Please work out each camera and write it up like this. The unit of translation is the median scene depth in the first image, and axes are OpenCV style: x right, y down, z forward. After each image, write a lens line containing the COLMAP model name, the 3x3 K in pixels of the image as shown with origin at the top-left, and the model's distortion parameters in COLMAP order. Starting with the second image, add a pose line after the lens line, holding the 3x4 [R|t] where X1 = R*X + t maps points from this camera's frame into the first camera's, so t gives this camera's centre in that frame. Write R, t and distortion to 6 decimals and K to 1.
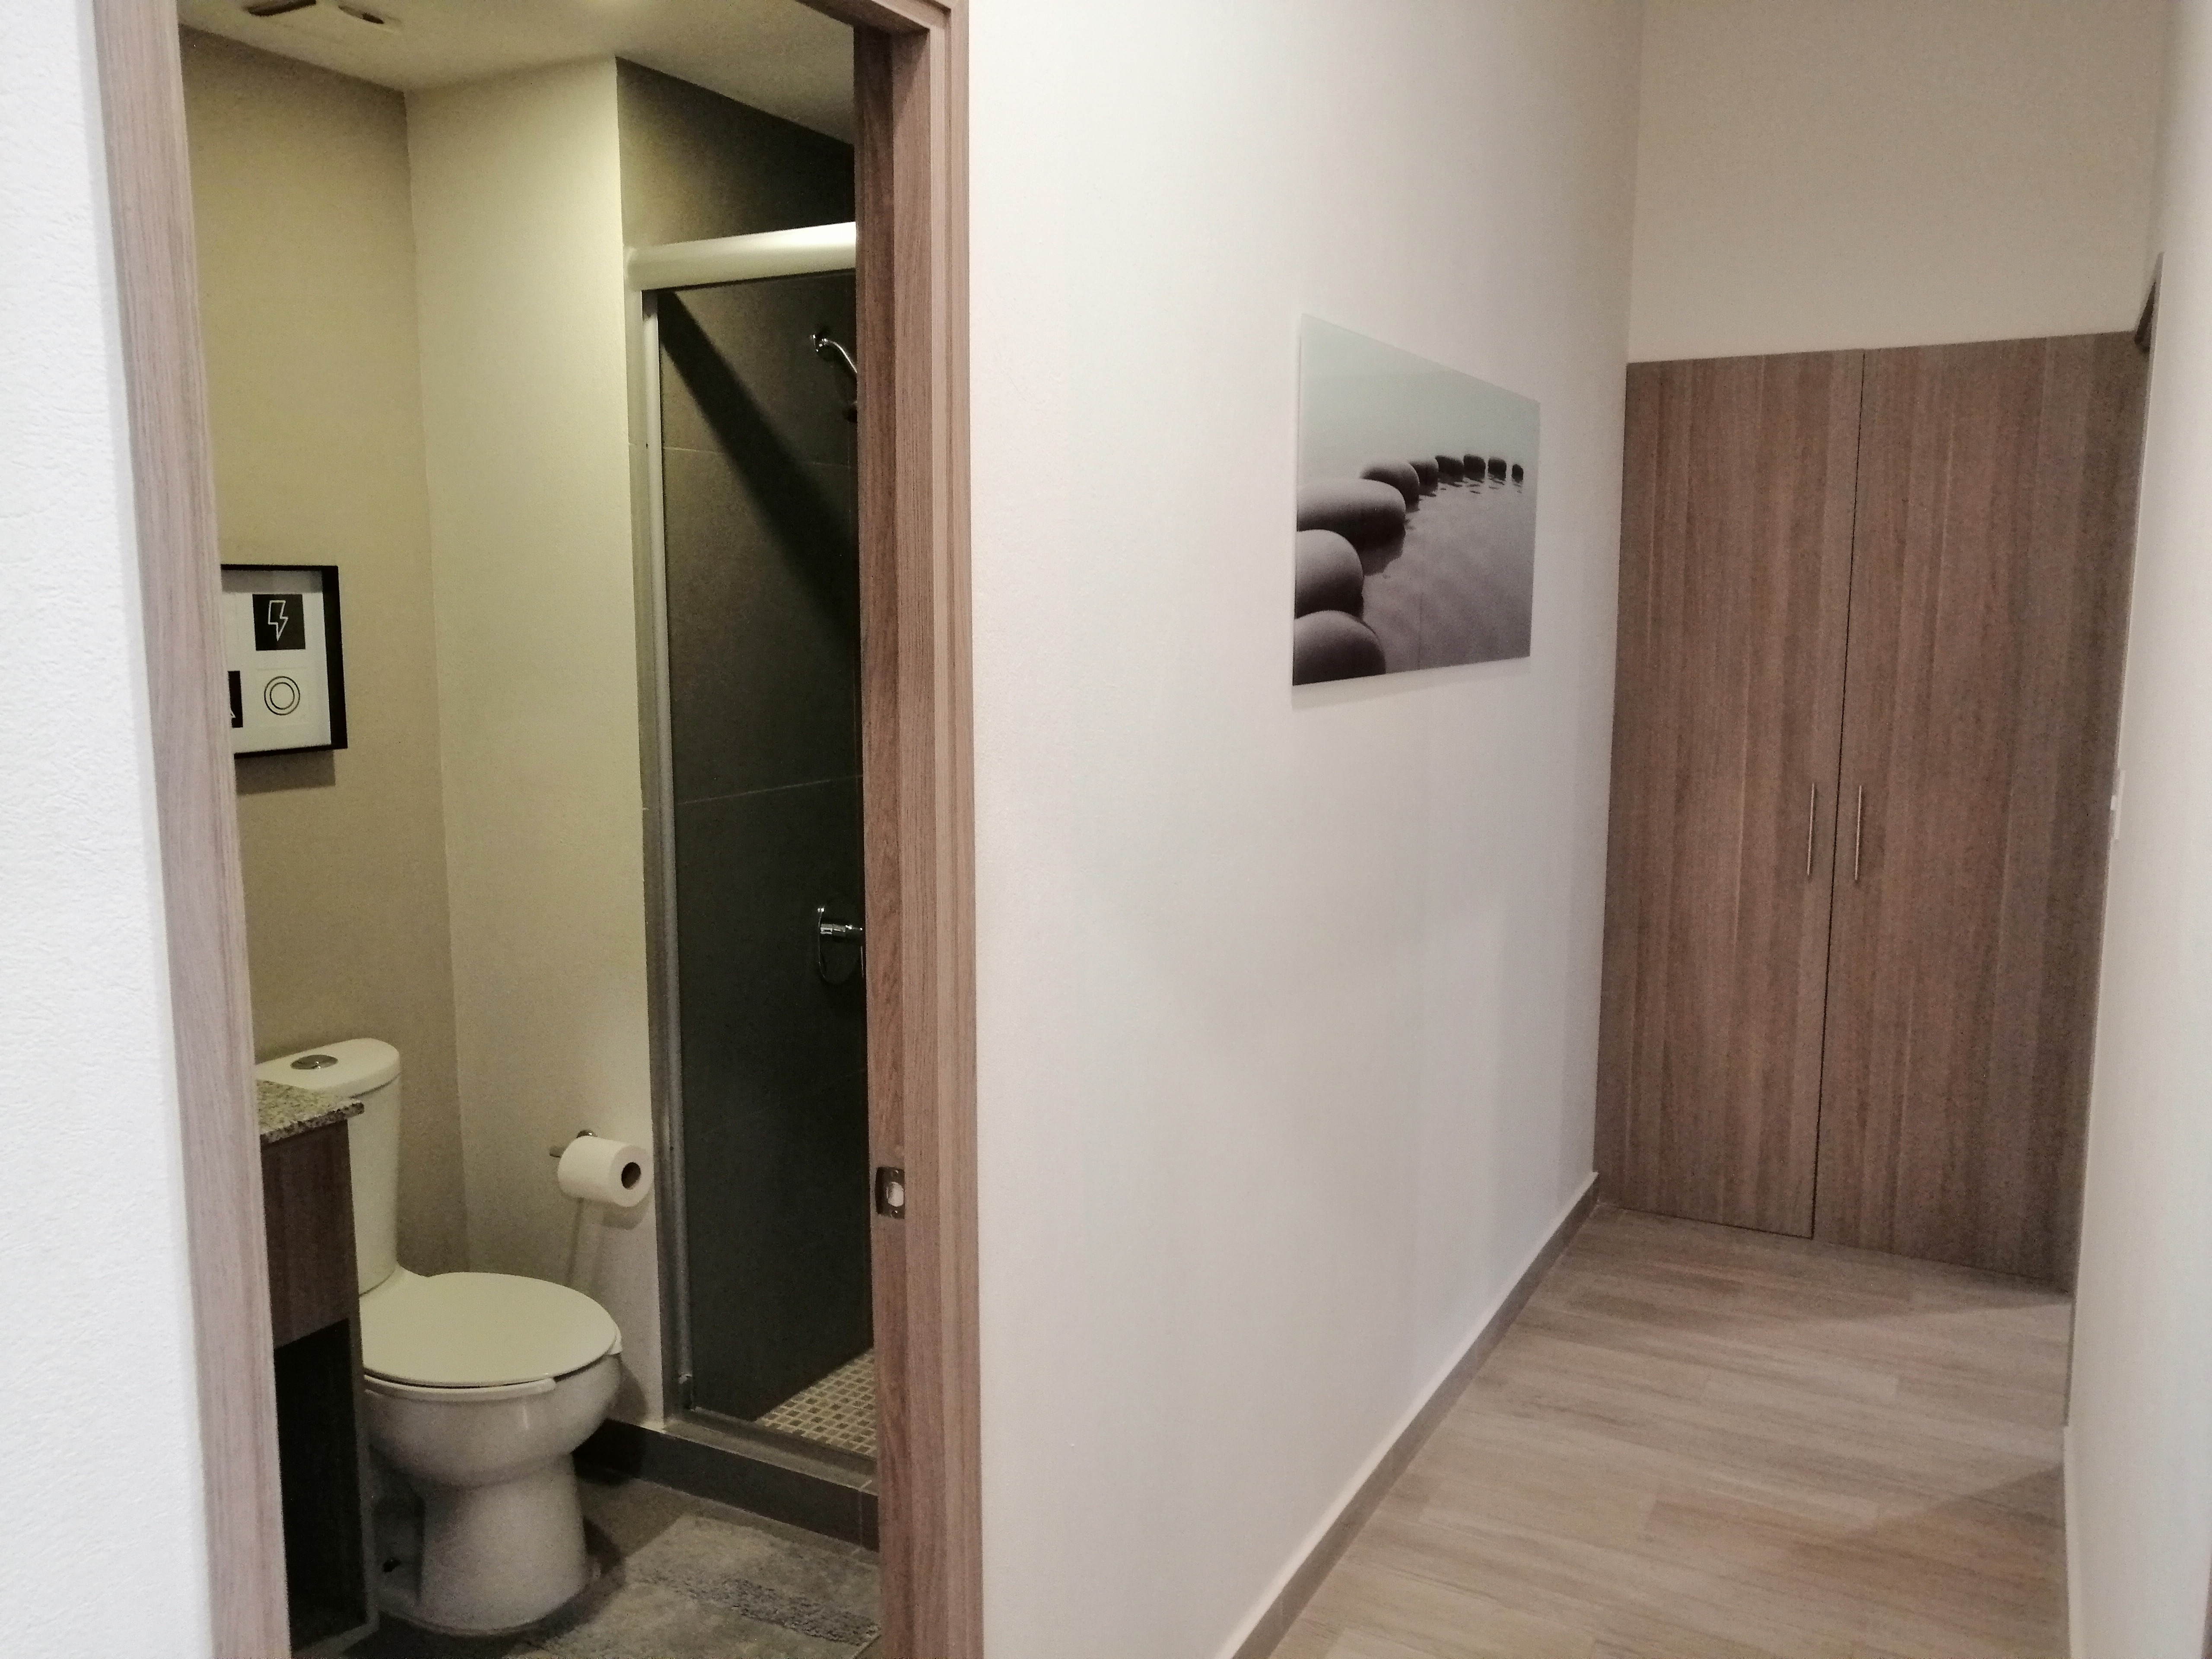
lens RADIAL K [[1737.6, 0, 1106.0], [0, 1737.6, 829.5], [0, 0, 1]] dist [0.009912, 0.000899]
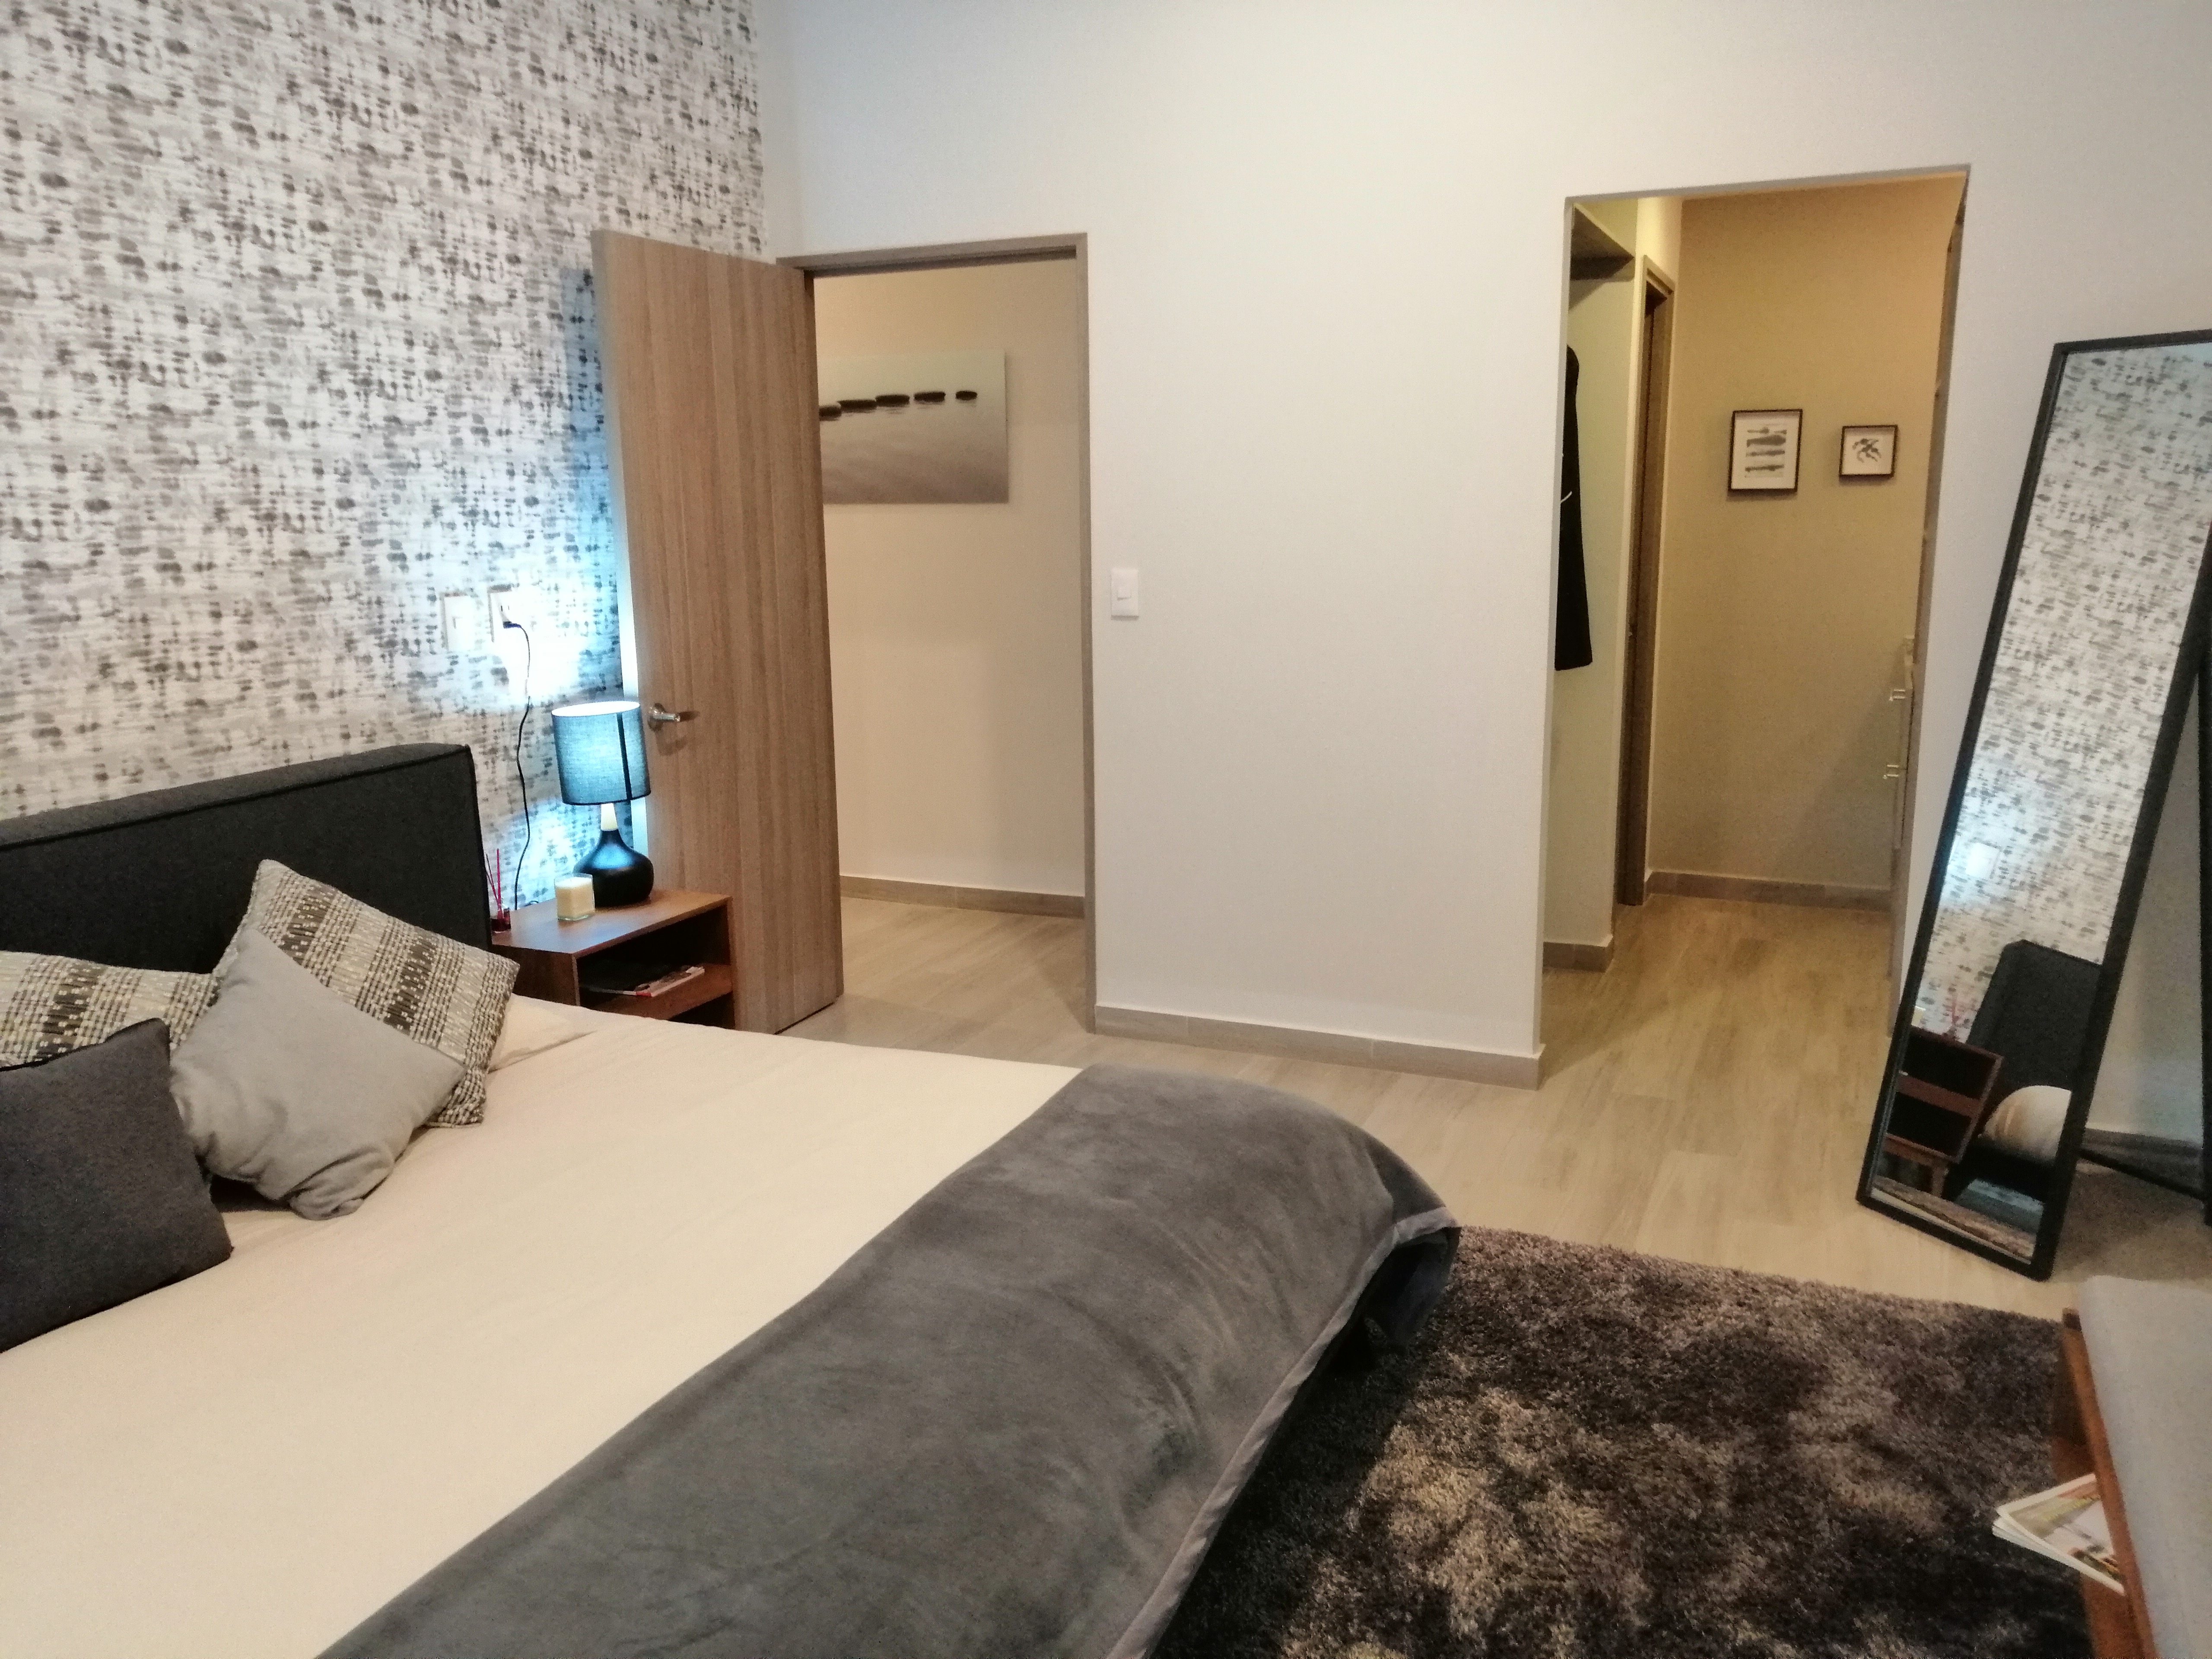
lens RADIAL K [[1737.6, 0, 1106.0], [0, 1737.6, 829.5], [0, 0, 1]] dist [0.009912, 0.000899]
pose [[0.080864, 0.195711, -0.977322, 2.036802], [-0.120013, 0.975311, 0.185378, -0.120602], [0.989474, 0.102301, 0.102355, 1.005338]]
